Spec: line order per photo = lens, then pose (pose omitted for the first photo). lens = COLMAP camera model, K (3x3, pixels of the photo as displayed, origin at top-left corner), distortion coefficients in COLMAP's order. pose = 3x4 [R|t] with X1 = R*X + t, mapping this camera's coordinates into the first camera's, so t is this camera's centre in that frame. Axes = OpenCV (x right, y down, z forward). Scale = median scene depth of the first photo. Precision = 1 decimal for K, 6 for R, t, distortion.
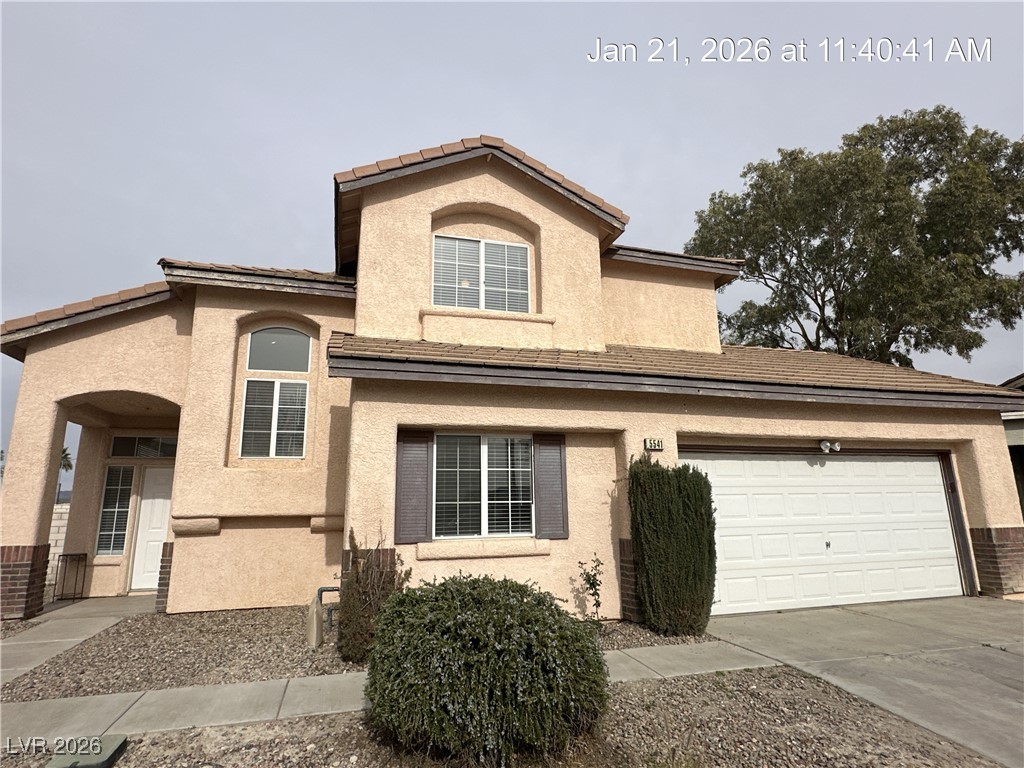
lens RADIAL K [[558.0, 0, 514.4], [0, 558.0, 383.6], [0, 0, 1]] dist [-0.000506, -0.000300]
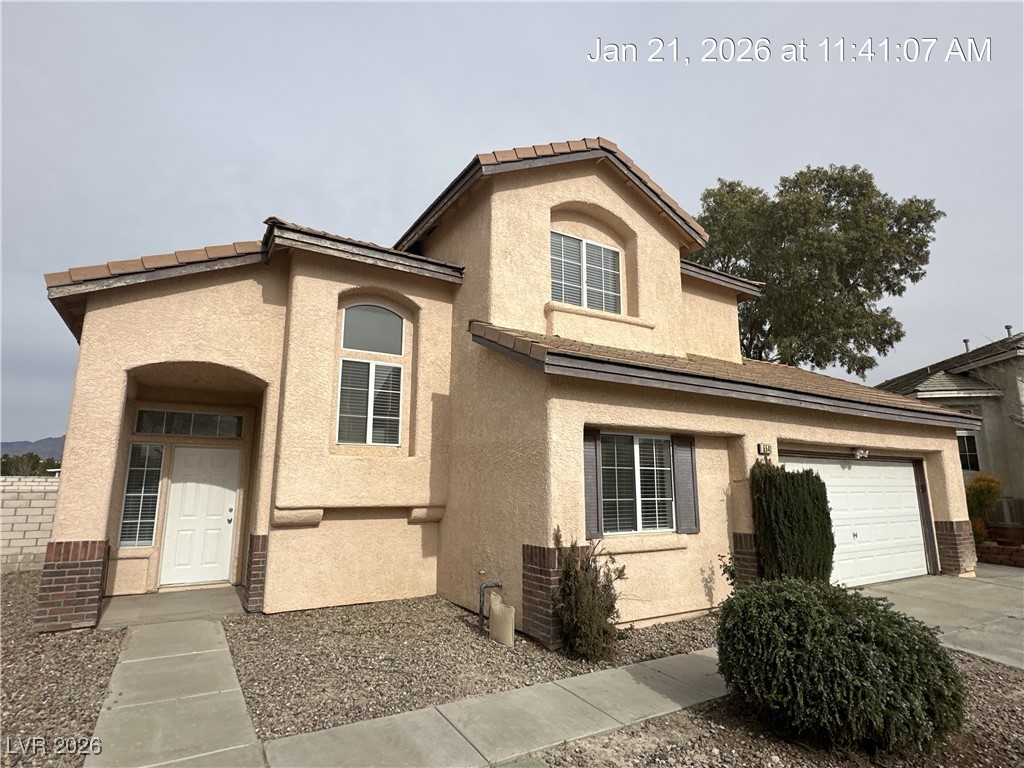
lens RADIAL K [[540.7, 0, 514.8], [0, 540.7, 383.3], [0, 0, 1]] dist [-0.002649, 0.001025]
pose [[0.968158, 0.065028, 0.241748, -0.430368], [-0.072849, 0.997065, 0.023544, -0.009535], [-0.239507, -0.040406, 0.970053, 0.063335]]
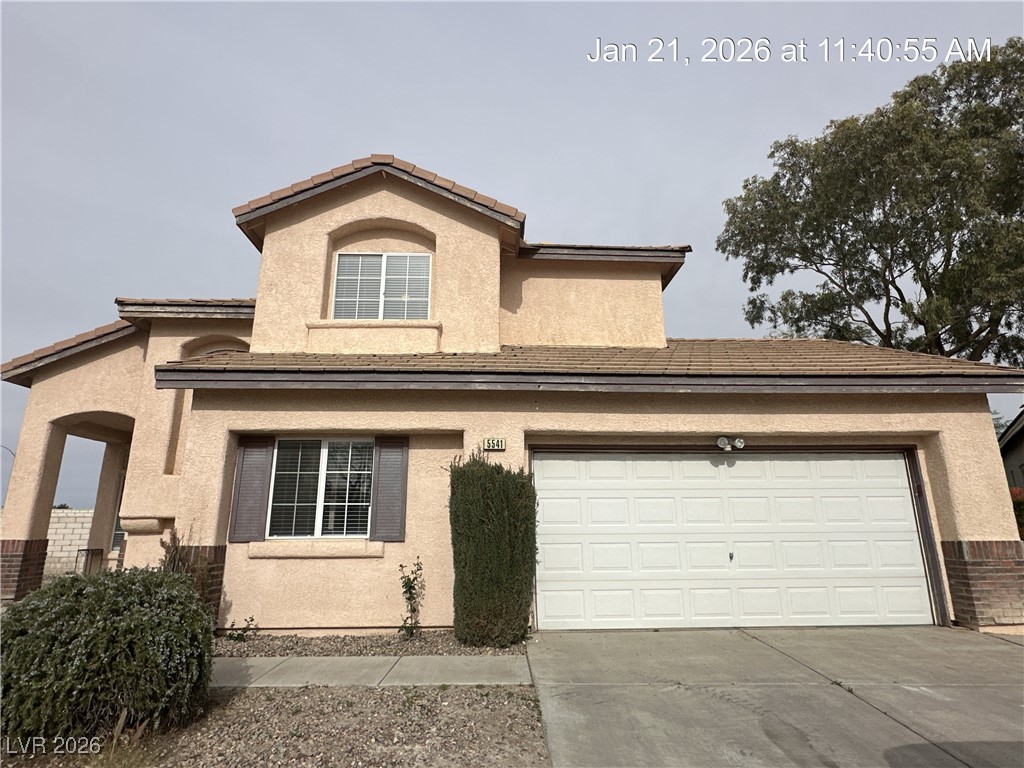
lens RADIAL K [[540.7, 0, 514.6], [0, 540.7, 384.6], [0, 0, 1]] dist [-0.002649, 0.001025]
pose [[0.969471, -0.050771, -0.239892, 0.435373], [0.044197, 0.998487, -0.032708, 0.032558], [0.241189, 0.021107, 0.970249, 0.090955]]
